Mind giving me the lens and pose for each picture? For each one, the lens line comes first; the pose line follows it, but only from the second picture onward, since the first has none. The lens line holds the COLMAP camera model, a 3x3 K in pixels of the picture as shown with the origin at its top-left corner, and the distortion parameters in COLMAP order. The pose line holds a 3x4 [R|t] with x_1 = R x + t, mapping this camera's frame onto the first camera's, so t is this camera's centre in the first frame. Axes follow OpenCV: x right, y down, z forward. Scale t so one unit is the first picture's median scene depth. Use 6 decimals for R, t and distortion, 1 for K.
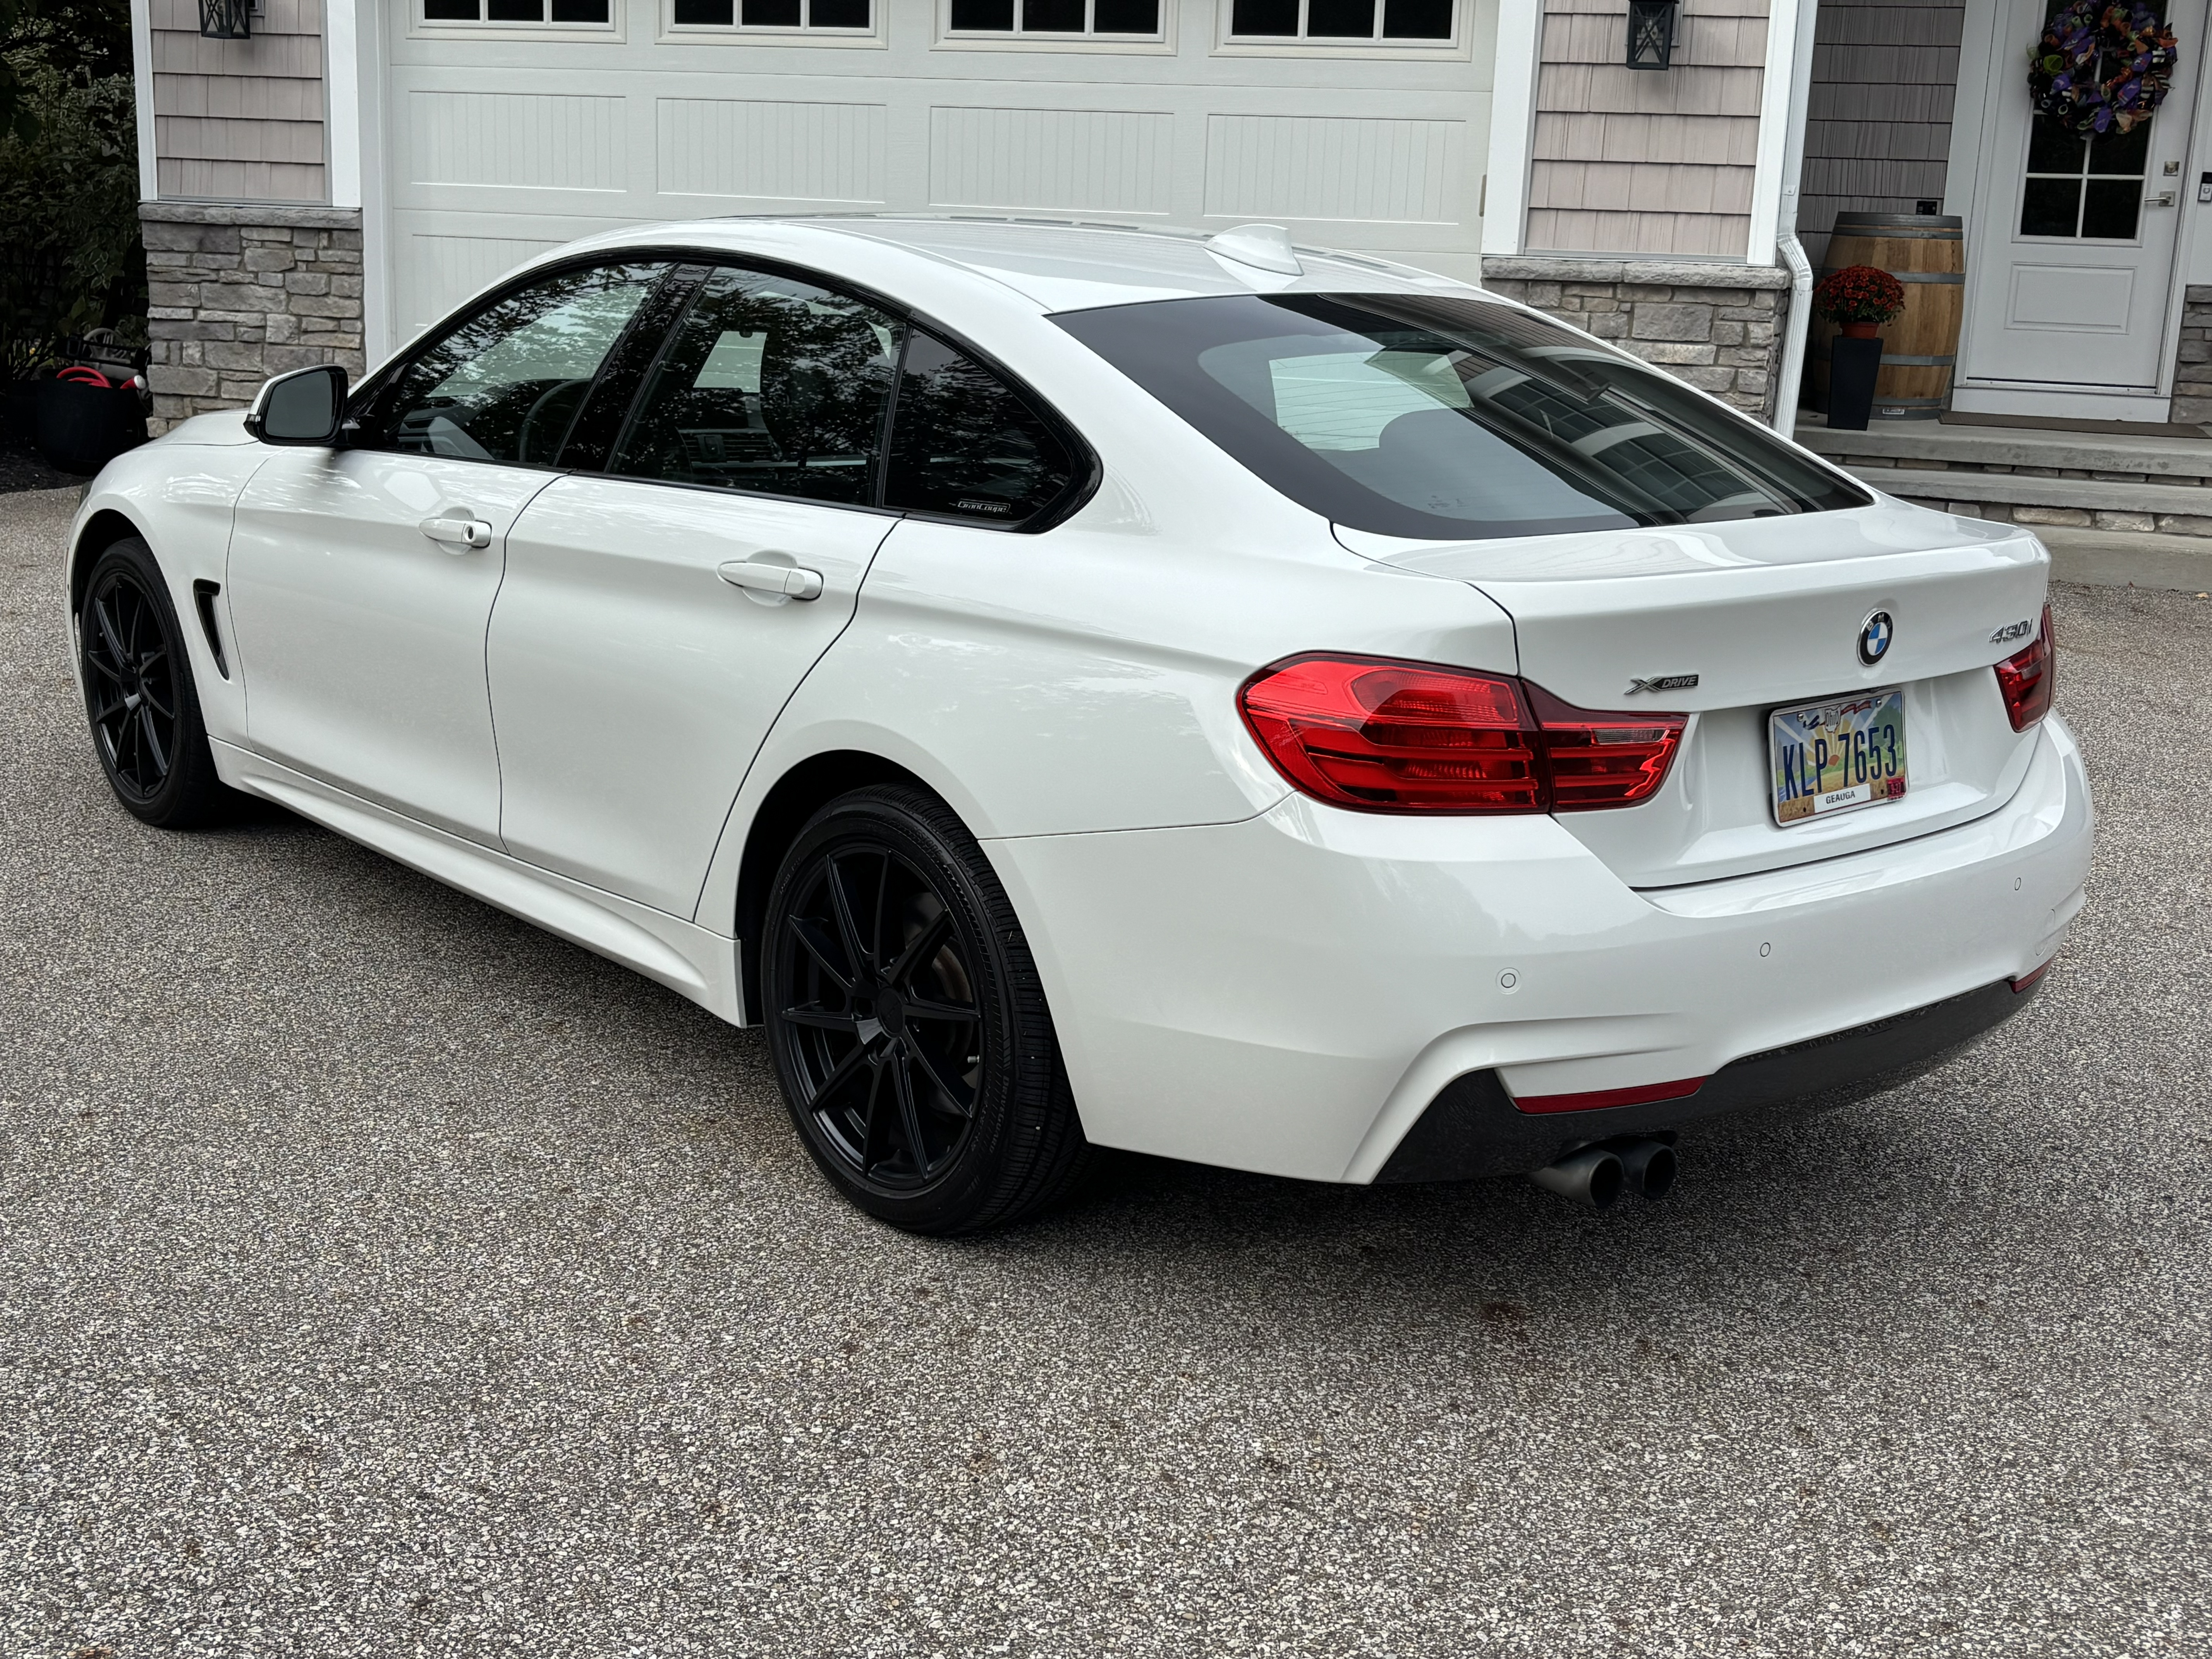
lens RADIAL K [[2560.0, 0, 1105.6], [0, 2560.0, 842.8], [0, 0, 1]] dist [0.007654, 0.000000]
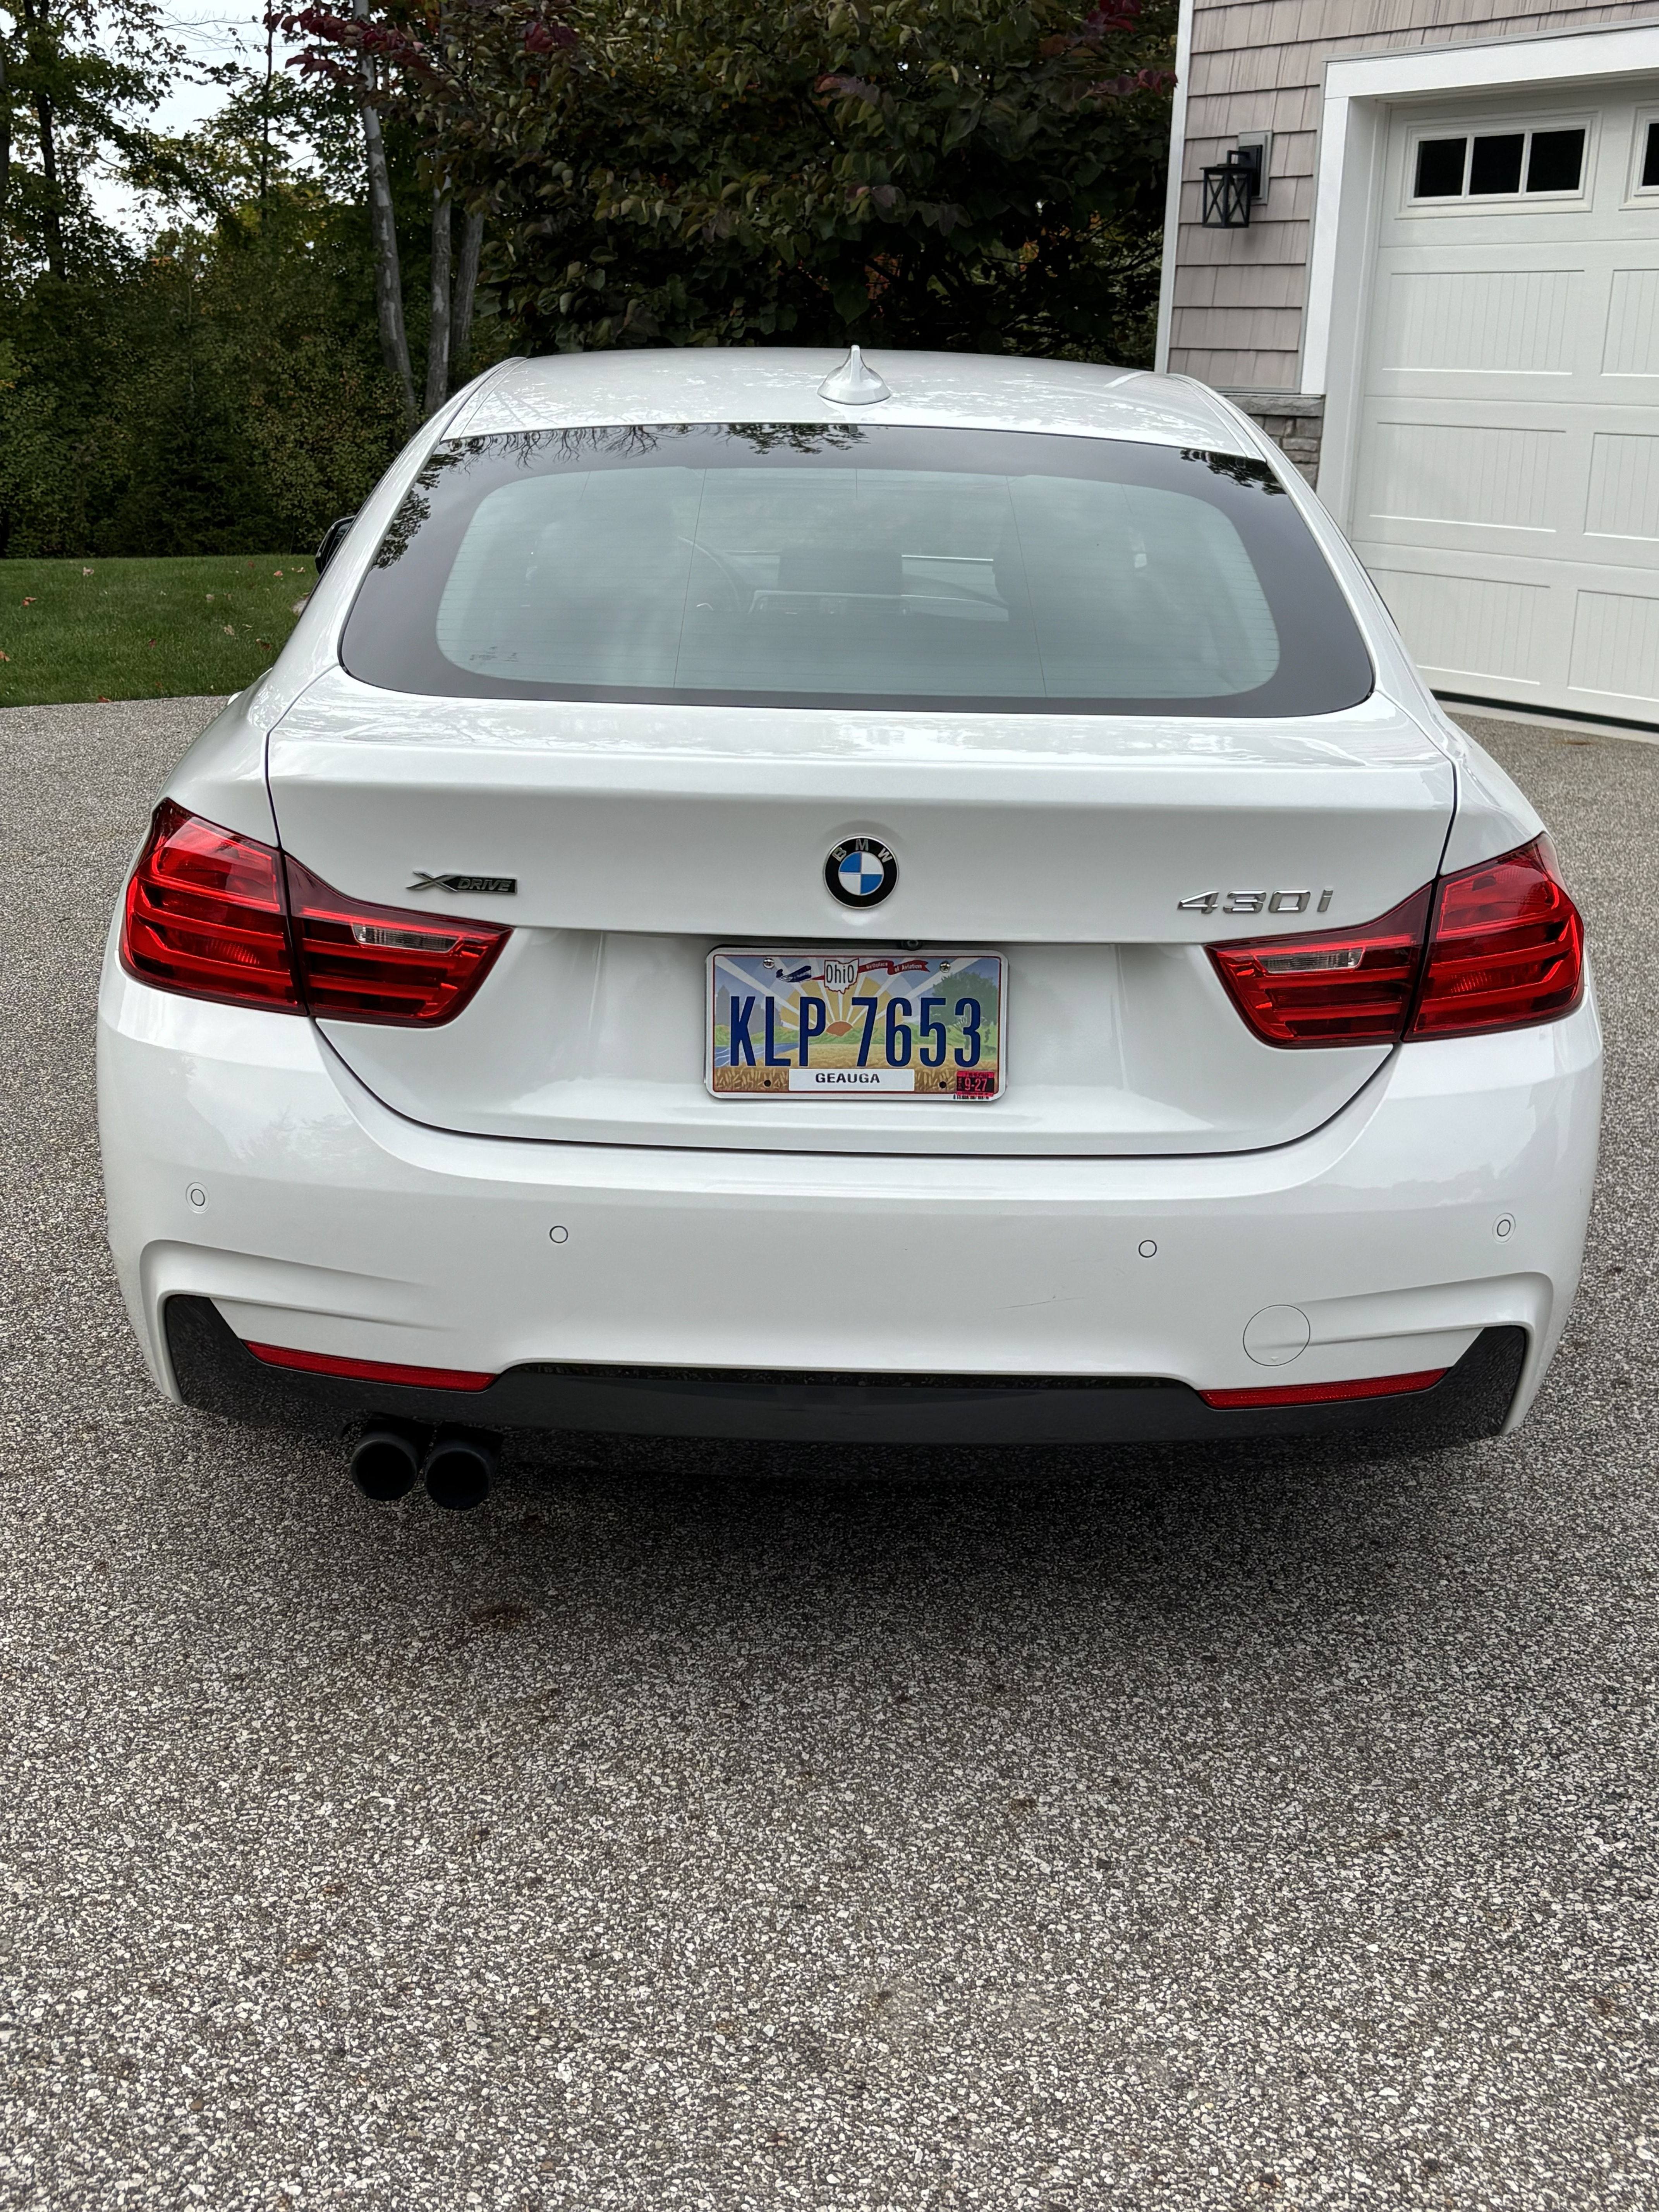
lens RADIAL K [[2560.0, 0, 815.1], [0, 2560.0, 1089.0], [0, 0, 1]] dist [0.007654, 0.000000]
pose [[0.795696, 0.166570, -0.582342, 0.722492], [-0.159356, 0.985142, 0.064045, -0.061874], [0.584358, 0.041839, 0.810417, 0.375254]]
